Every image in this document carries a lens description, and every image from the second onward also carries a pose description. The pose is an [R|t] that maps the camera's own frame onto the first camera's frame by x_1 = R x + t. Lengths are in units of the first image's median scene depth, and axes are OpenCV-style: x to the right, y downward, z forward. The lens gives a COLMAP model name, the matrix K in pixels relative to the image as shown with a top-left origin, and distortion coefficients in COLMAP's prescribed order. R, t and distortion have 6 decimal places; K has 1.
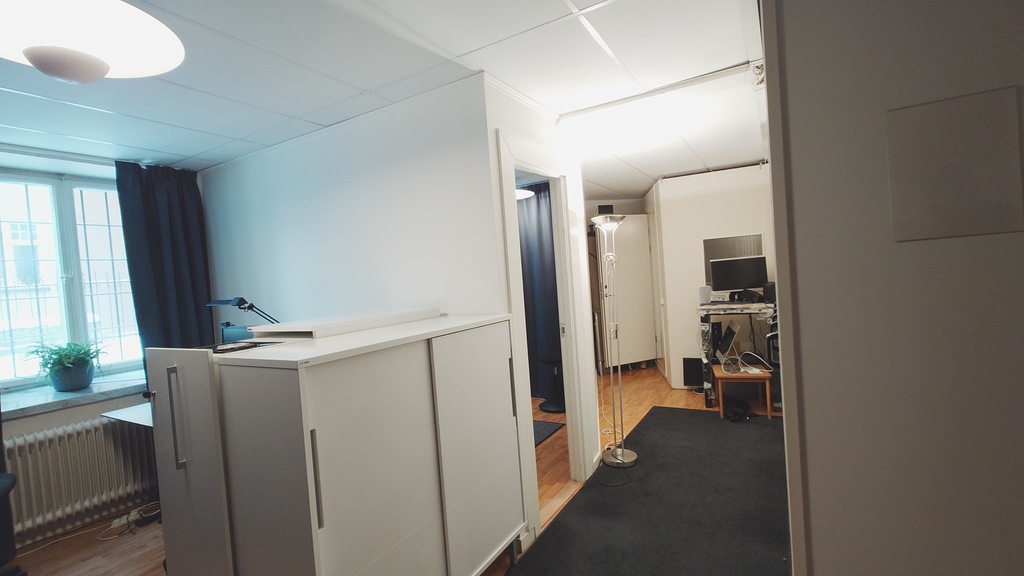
lens RADIAL K [[463.3, 0, 514.2], [0, 463.3, 288.6], [0, 0, 1]] dist [0.001684, 0.000343]
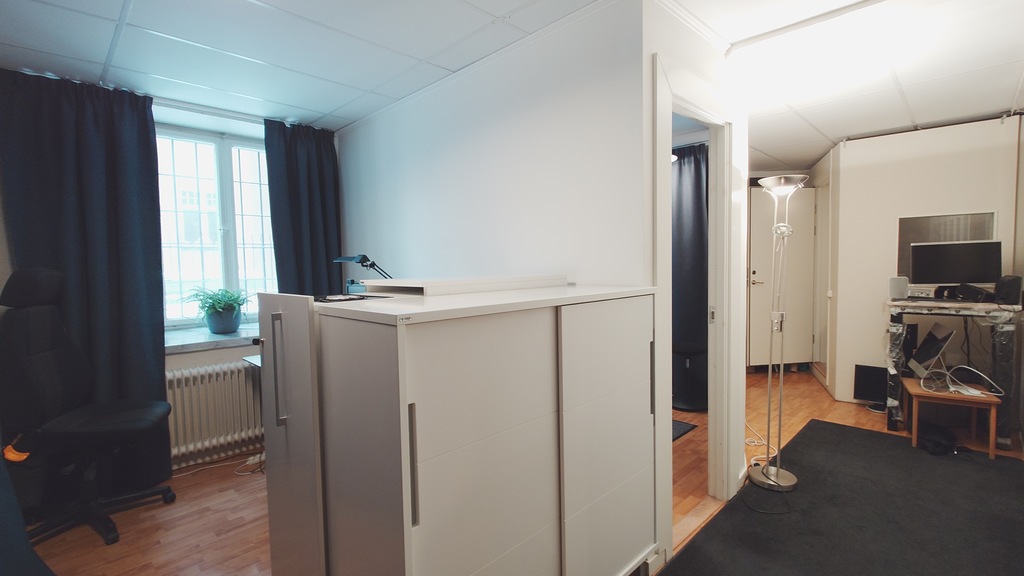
lens RADIAL K [[463.3, 0, 514.2], [0, 463.3, 288.6], [0, 0, 1]] dist [0.001684, 0.000343]
pose [[0.967433, 0.068059, -0.243806, -0.036684], [-0.058927, 0.997267, 0.044562, 0.026840], [0.246173, -0.028744, 0.968800, 0.121309]]
